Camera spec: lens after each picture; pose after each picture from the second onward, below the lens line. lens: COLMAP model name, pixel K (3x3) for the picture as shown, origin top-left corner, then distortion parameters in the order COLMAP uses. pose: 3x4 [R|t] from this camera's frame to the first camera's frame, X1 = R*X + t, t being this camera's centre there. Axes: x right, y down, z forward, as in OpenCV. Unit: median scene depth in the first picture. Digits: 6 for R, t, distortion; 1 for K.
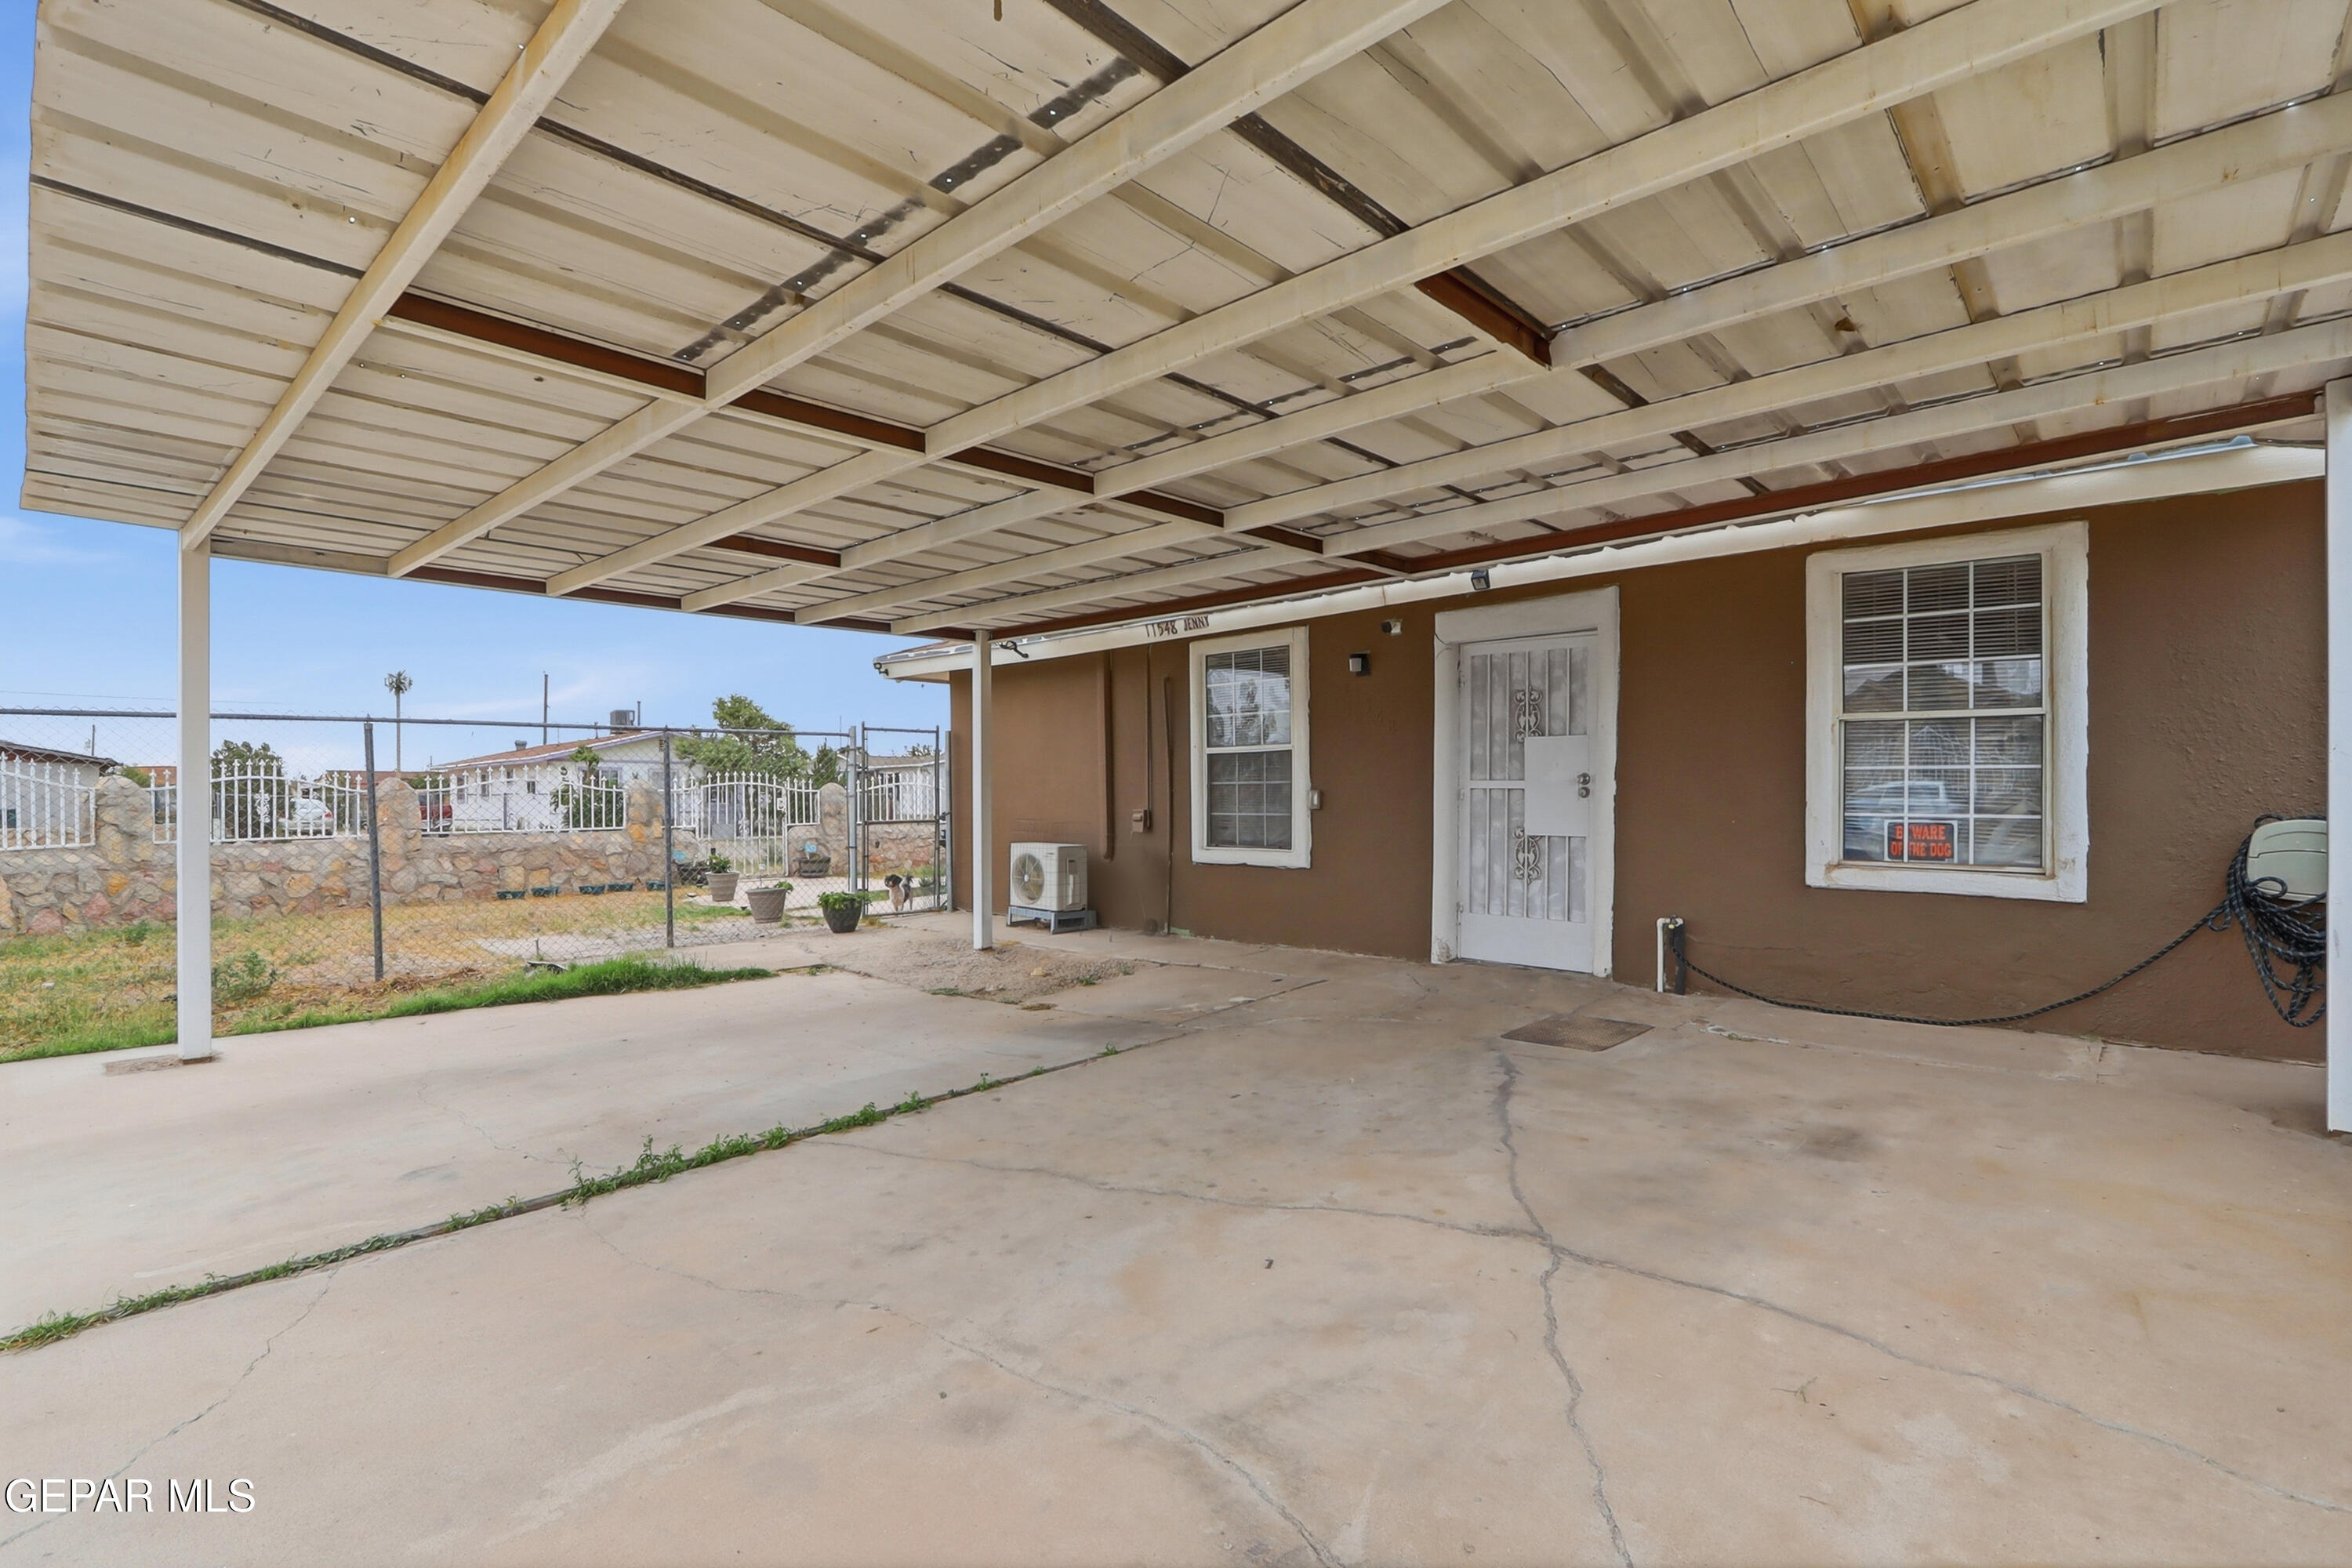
lens RADIAL K [[1083.3, 0, 1173.5], [0, 1083.3, 790.6], [0, 0, 1]] dist [-0.005496, -0.000279]
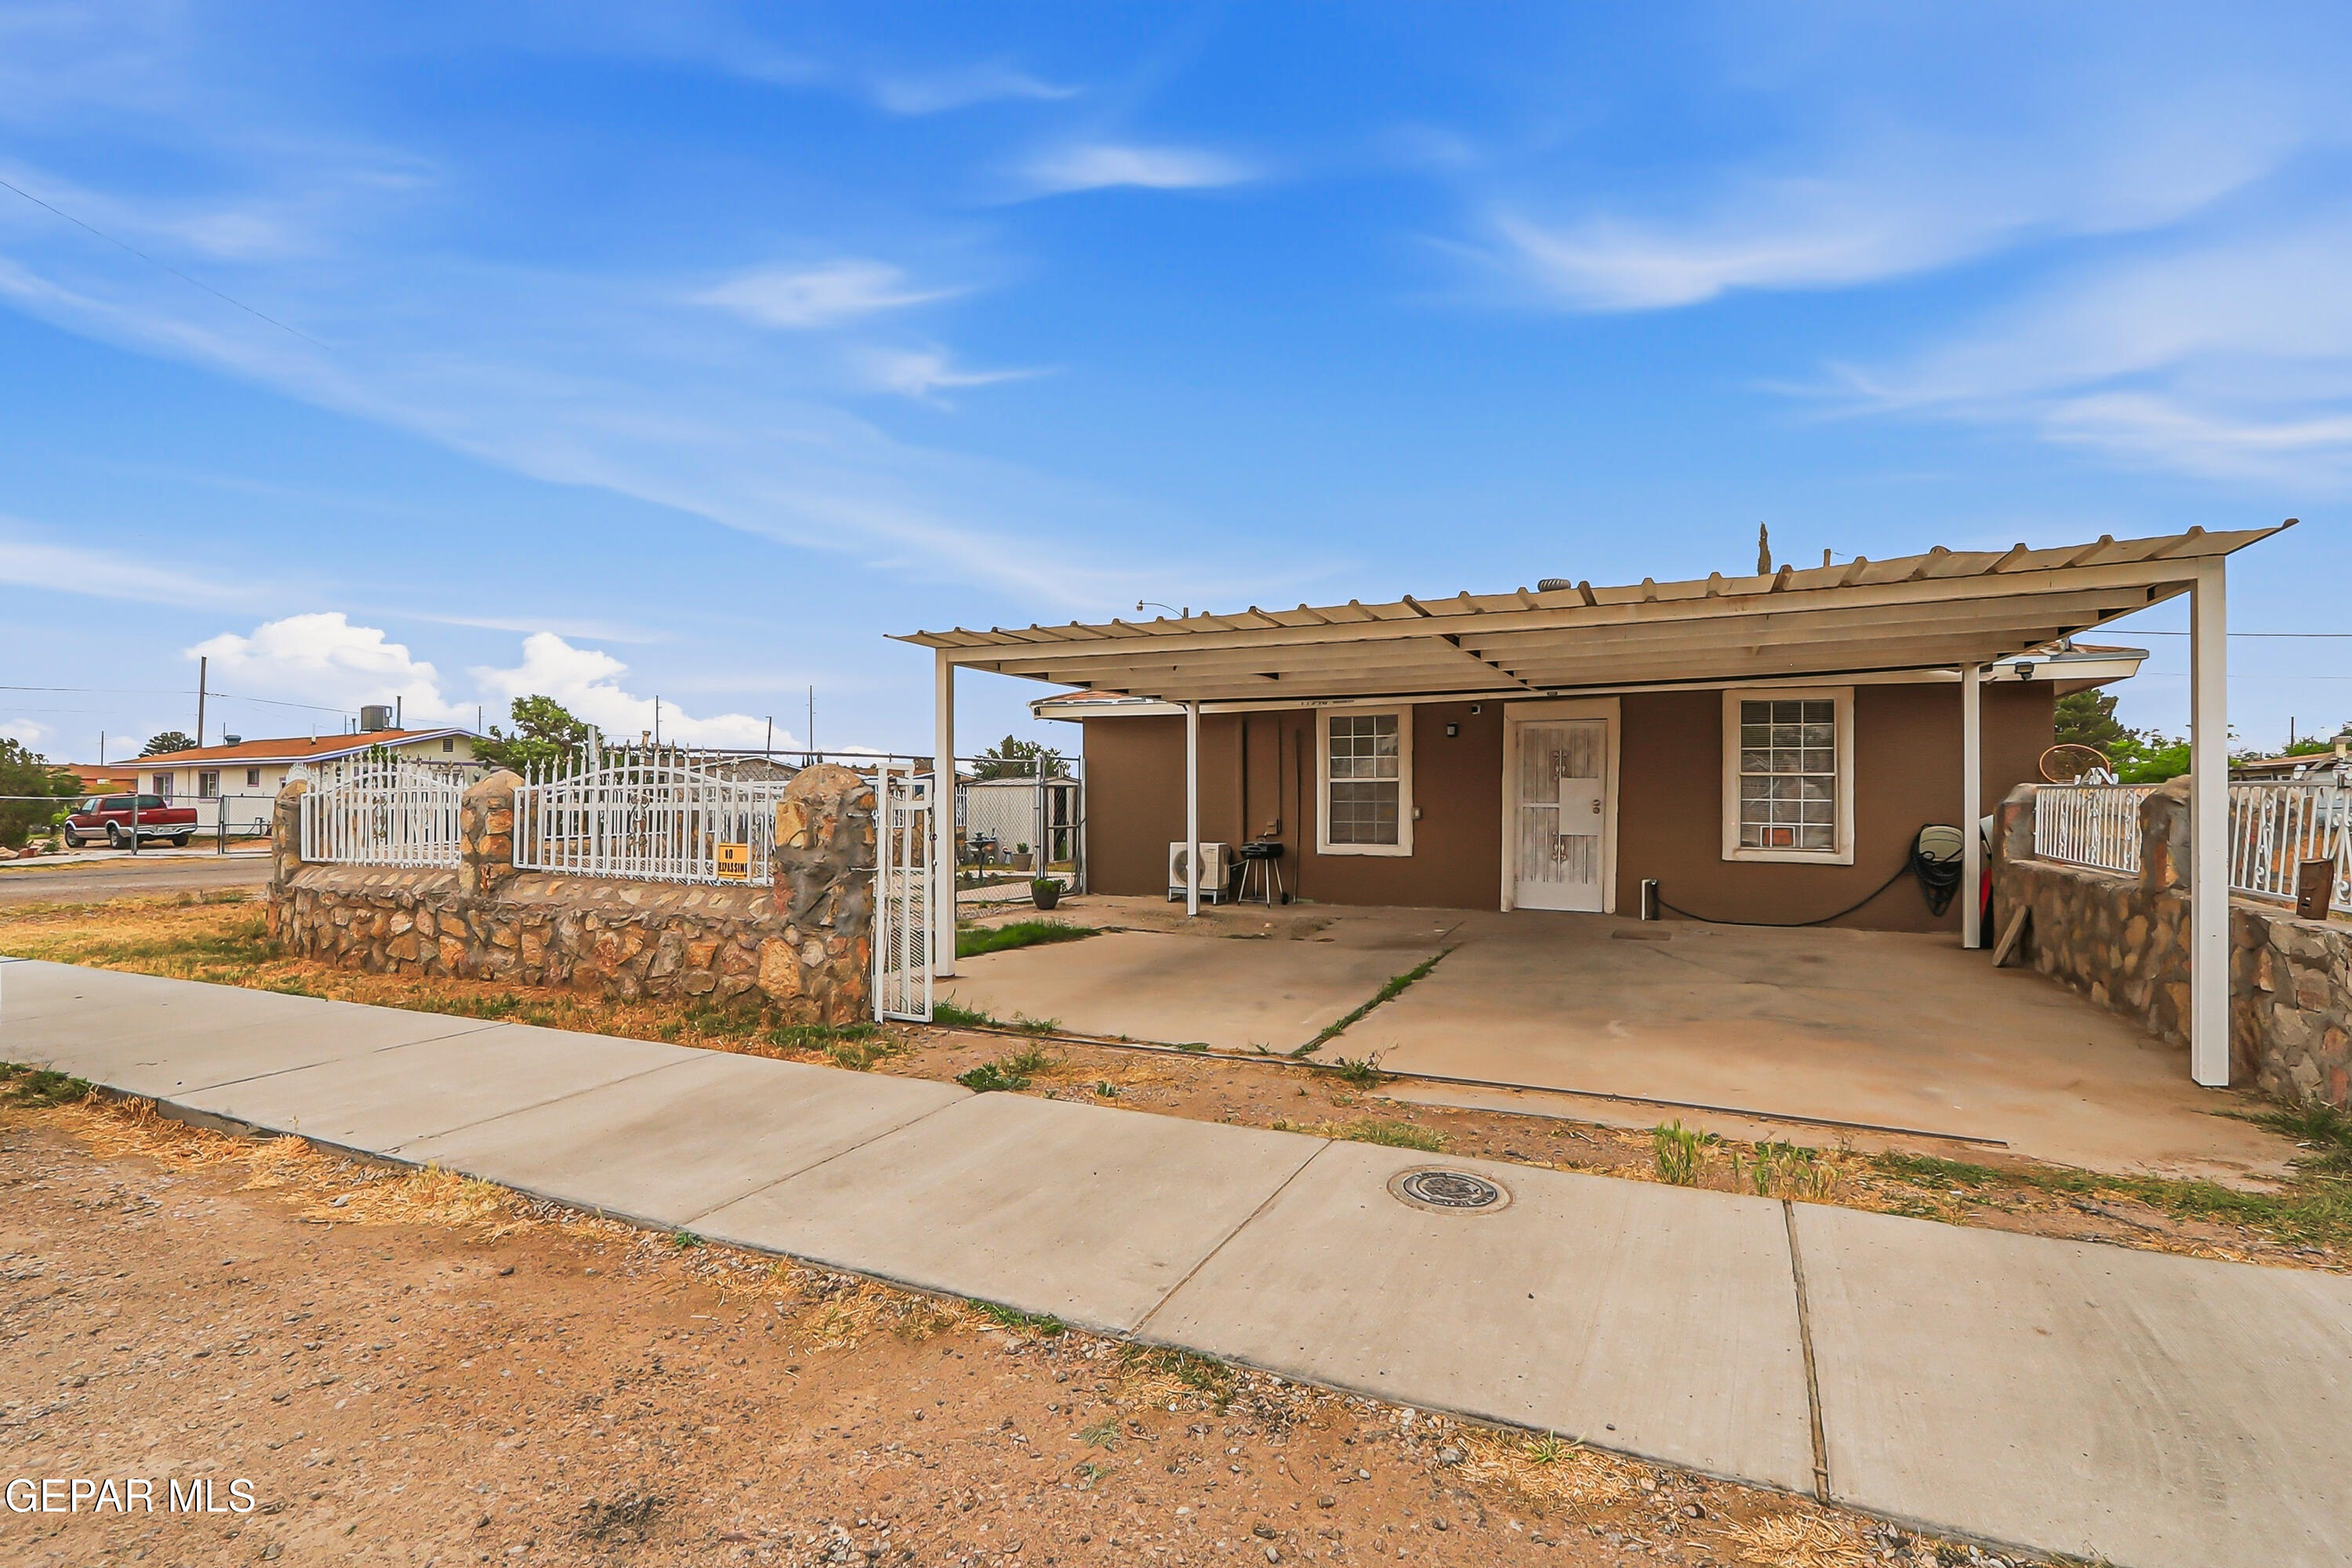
lens RADIAL K [[1083.3, 0, 1180.4], [0, 1083.3, 787.2], [0, 0, 1]] dist [-0.005496, -0.000279]
pose [[0.953578, 0.009337, 0.301002, -0.625343], [-0.007445, 0.999945, -0.007432, -0.013923], [-0.301055, 0.004846, 0.953595, -0.374937]]
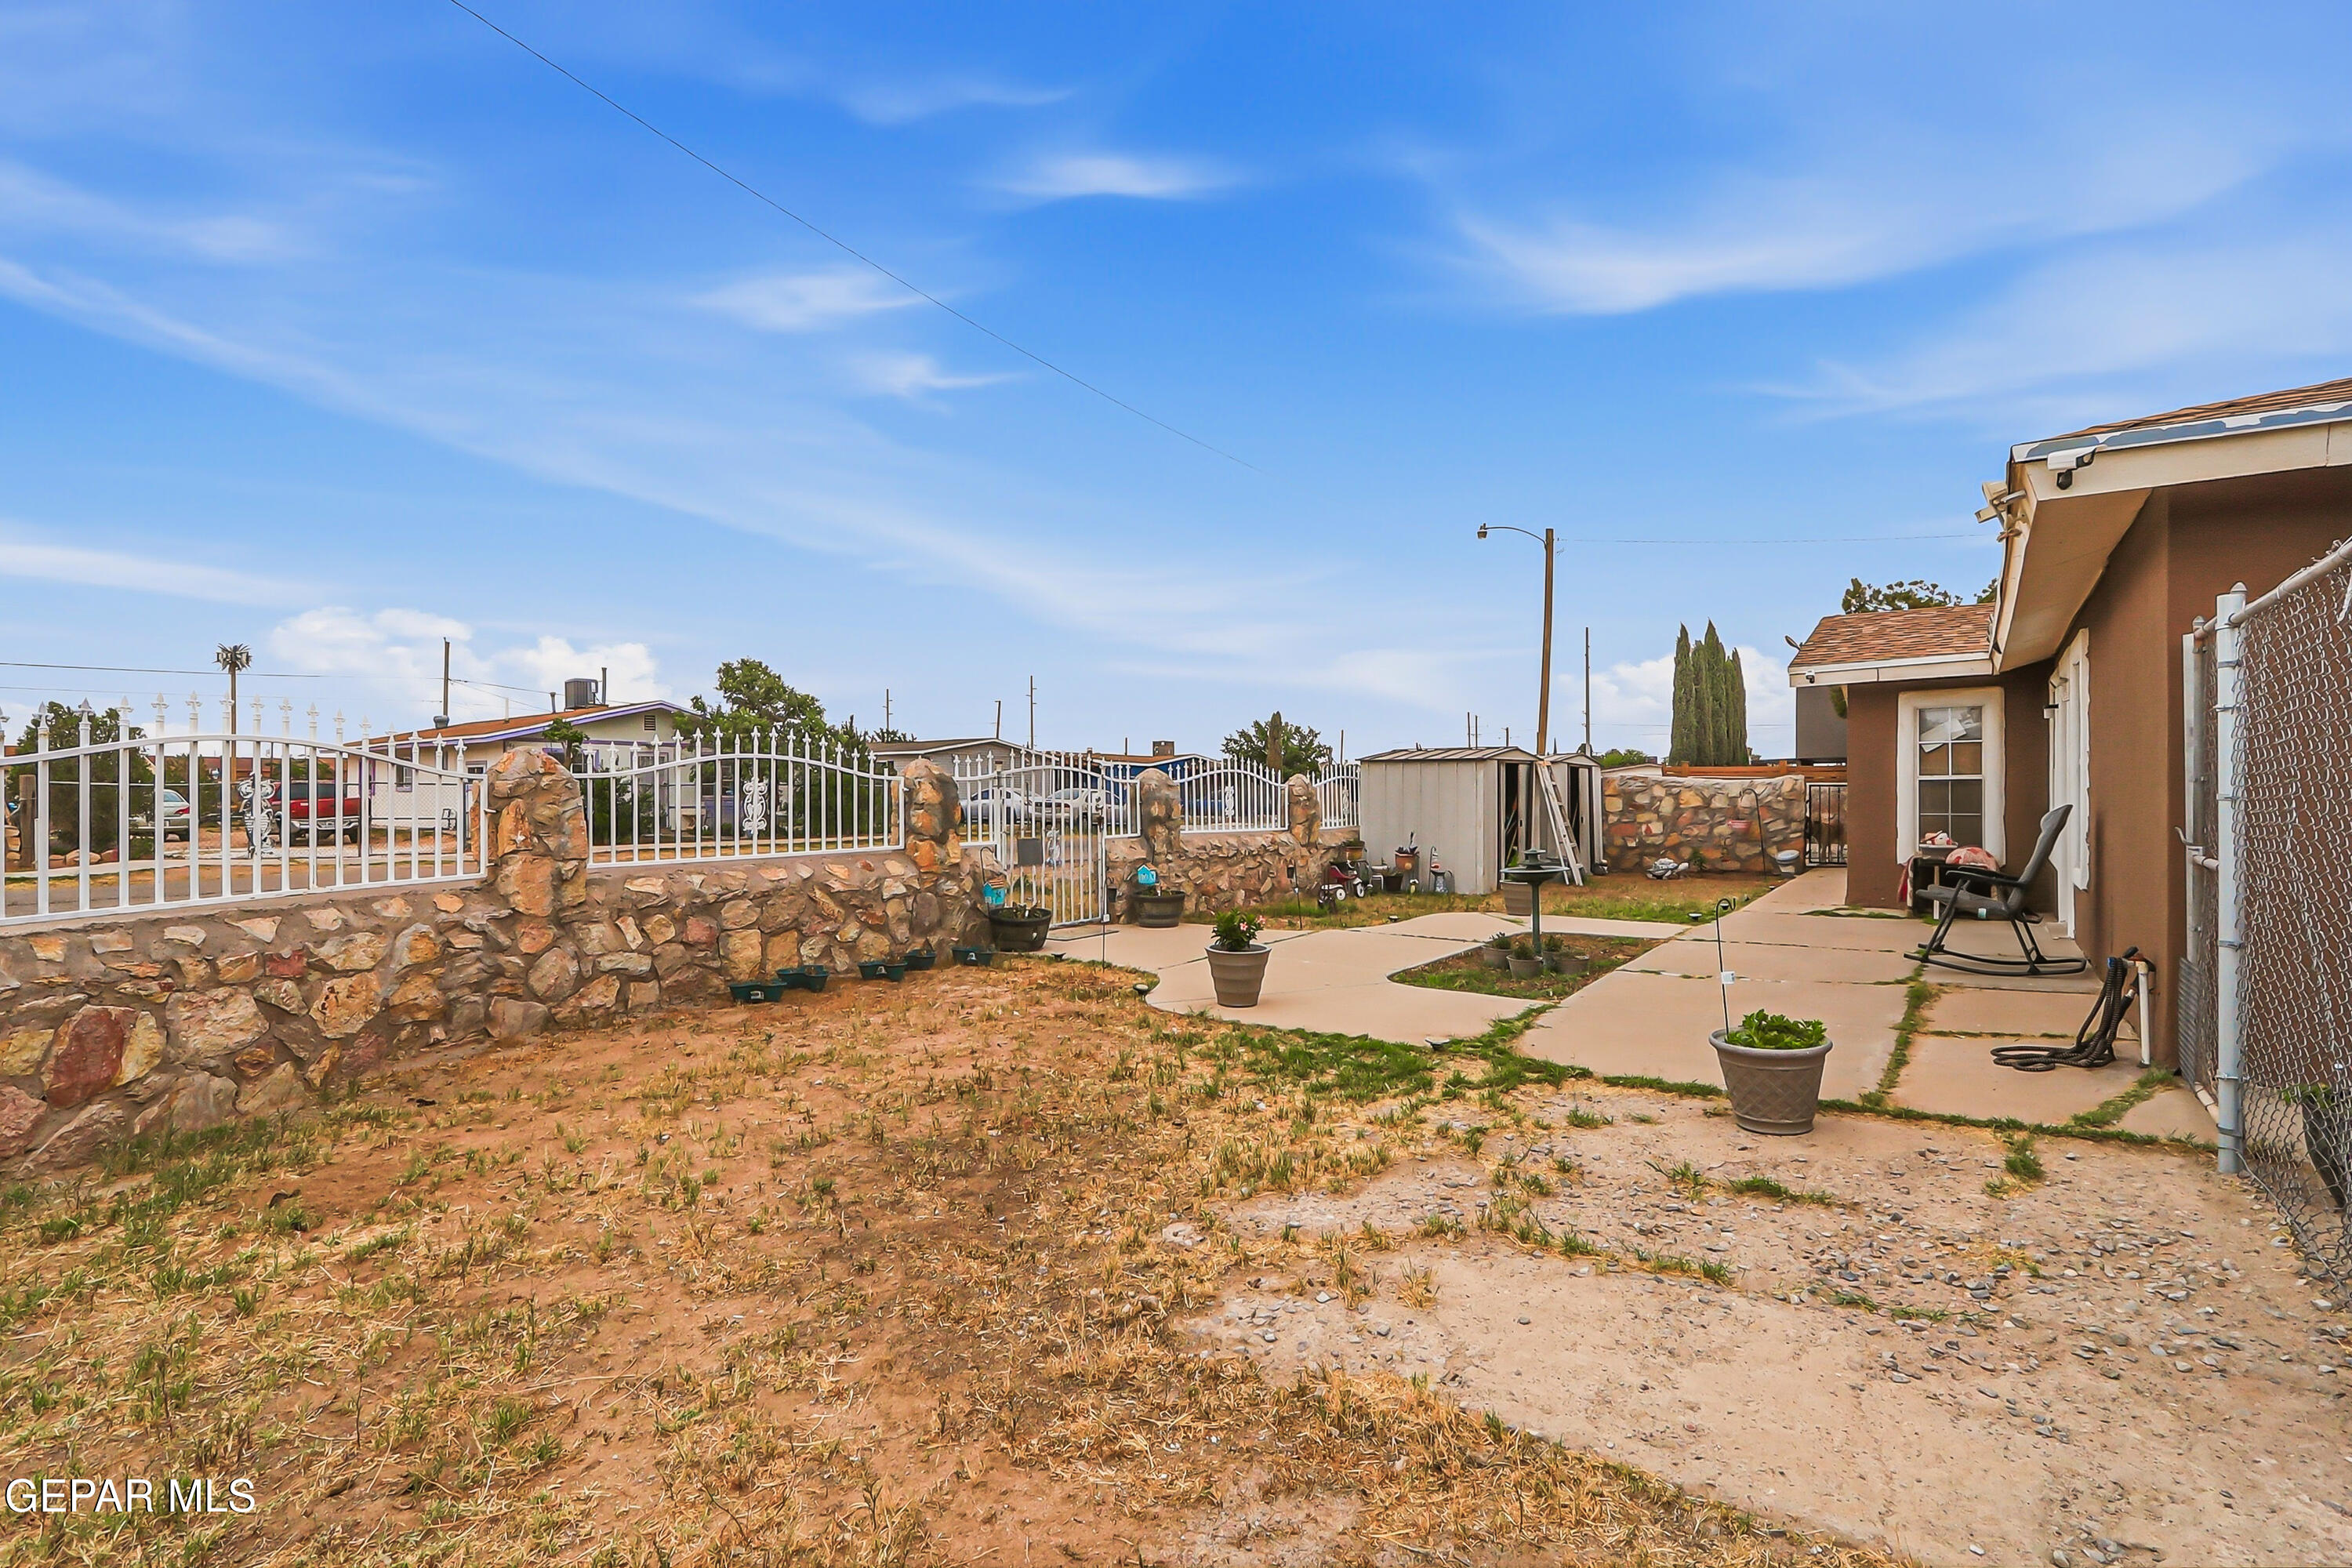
lens RADIAL K [[1083.3, 0, 1168.2], [0, 1083.3, 782.4], [0, 0, 1]] dist [-0.005496, -0.000279]
pose [[0.994375, 0.004435, 0.105825, -0.780453], [-0.004222, 0.999989, -0.002239, 0.004904], [-0.105834, 0.001779, 0.994382, 0.806483]]
